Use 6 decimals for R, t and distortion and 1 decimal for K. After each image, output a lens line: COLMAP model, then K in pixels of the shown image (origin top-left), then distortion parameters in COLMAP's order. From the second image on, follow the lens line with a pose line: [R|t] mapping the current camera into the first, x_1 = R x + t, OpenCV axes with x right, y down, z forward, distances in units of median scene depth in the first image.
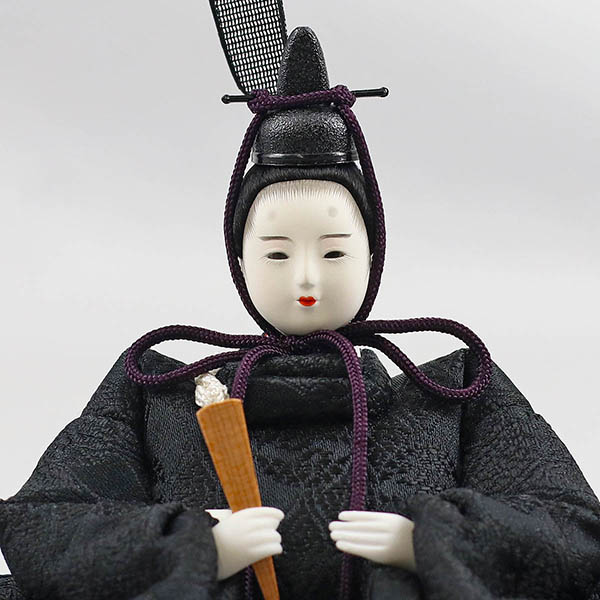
lens RADIAL K [[4099.5, 0, 300.0], [0, 4099.5, 300.0], [0, 0, 1]] dist [0.187606, 19.113905]
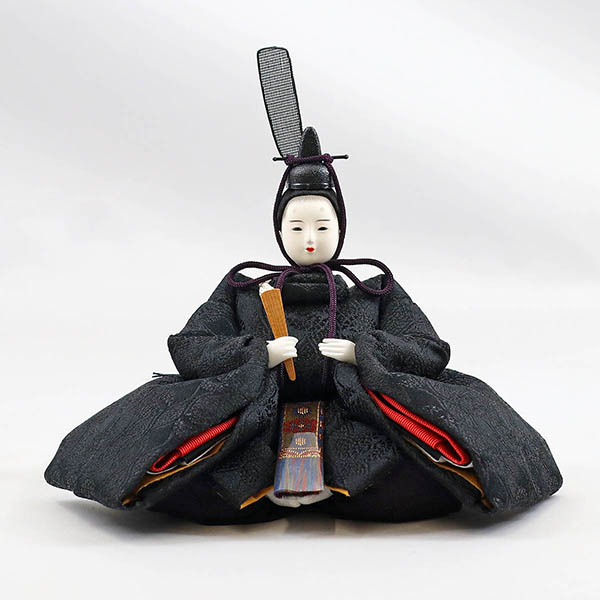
lens RADIAL K [[3161.7, 0, 300.0], [0, 3161.7, 300.0], [0, 0, 1]] dist [-0.039387, 2.334252]
pose [[0.999895, 0.010752, -0.009674, 0.012996], [-0.011120, 0.999182, -0.038886, 0.093661], [0.009248, 0.038990, 0.999197, -0.701612]]
